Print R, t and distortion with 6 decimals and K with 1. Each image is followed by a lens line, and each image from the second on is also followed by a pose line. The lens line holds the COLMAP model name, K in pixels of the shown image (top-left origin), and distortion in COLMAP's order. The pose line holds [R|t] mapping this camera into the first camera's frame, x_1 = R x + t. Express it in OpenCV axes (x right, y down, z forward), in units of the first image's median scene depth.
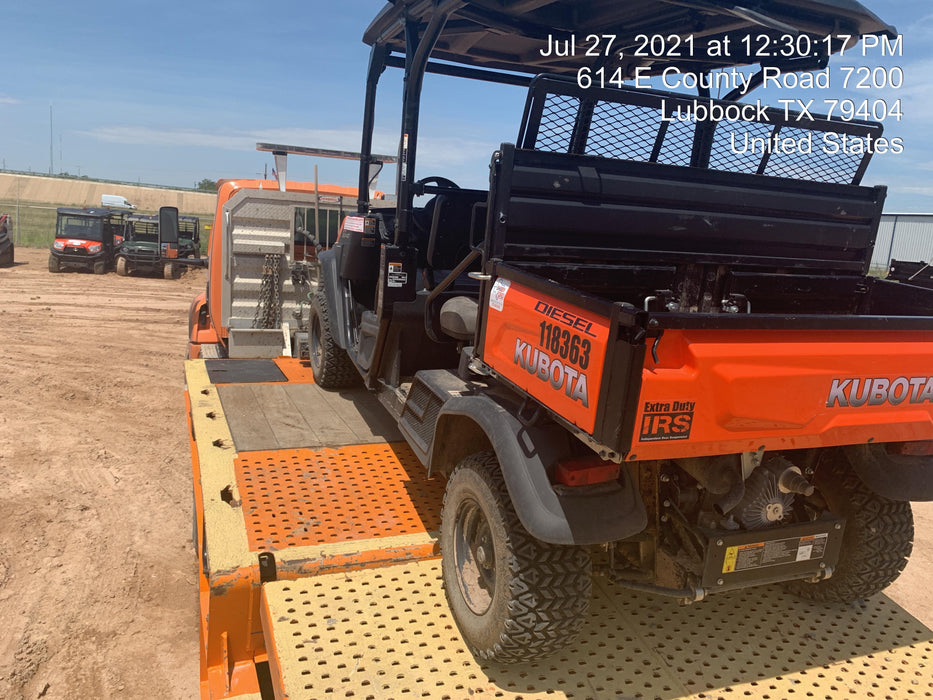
lens RADIAL K [[702.5, 0, 464.3], [0, 702.5, 343.6], [0, 0, 1]] dist [0.012561, -0.001518]
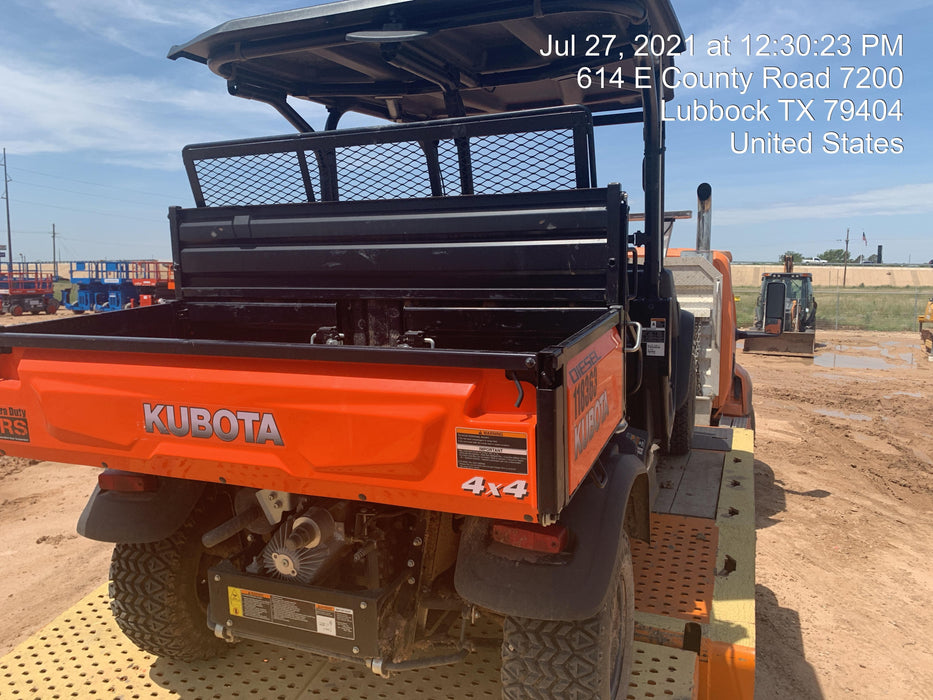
lens RADIAL K [[702.5, 0, 464.3], [0, 702.5, 343.6], [0, 0, 1]] dist [0.012561, -0.001518]
pose [[0.724395, -0.003780, -0.689375, 1.438141], [-0.066962, 0.994871, -0.075818, 0.011946], [0.686125, 0.101084, 0.720426, 0.558456]]
